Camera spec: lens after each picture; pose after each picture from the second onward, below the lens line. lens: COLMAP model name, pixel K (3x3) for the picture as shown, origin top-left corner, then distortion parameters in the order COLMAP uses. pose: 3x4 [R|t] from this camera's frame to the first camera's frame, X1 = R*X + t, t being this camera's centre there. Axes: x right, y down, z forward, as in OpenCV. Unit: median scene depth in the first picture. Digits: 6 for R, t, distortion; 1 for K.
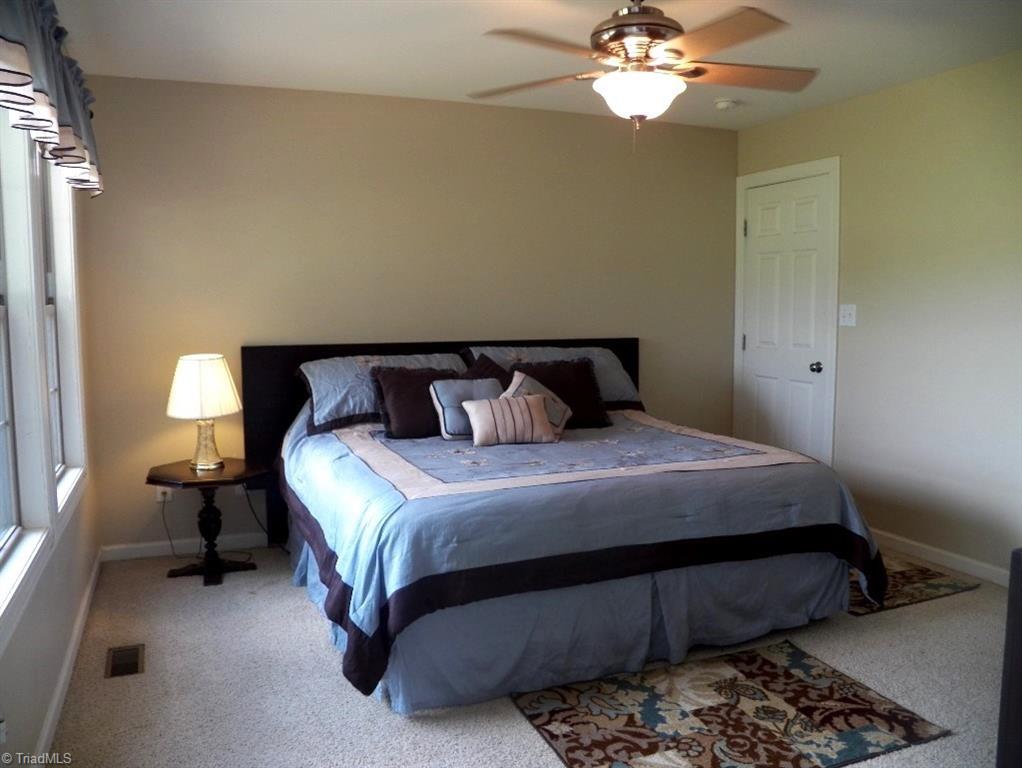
lens RADIAL K [[825.9, 0, 522.7], [0, 825.9, 402.2], [0, 0, 1]] dist [-0.100154, 0.015537]
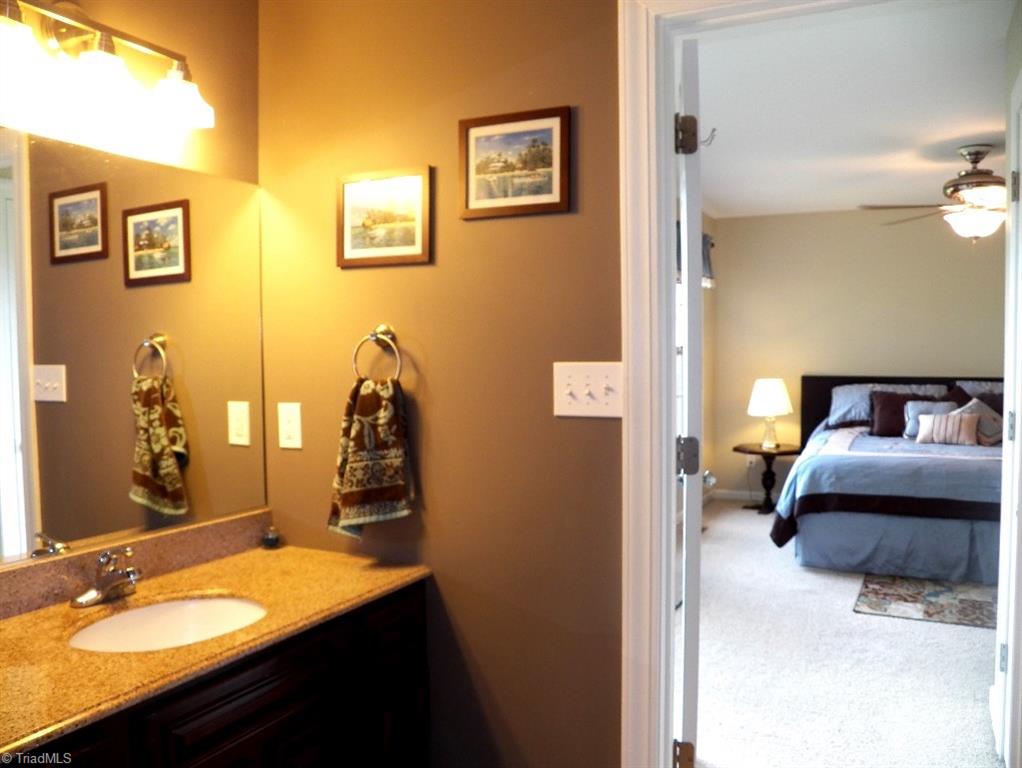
lens RADIAL K [[825.9, 0, 511.4], [0, 825.9, 385.6], [0, 0, 1]] dist [-0.100154, 0.015537]
pose [[0.644030, 0.028549, -0.764467, 0.768758], [-0.080359, 0.996299, -0.030492, 0.068086], [0.760768, 0.081070, 0.643941, -0.695923]]
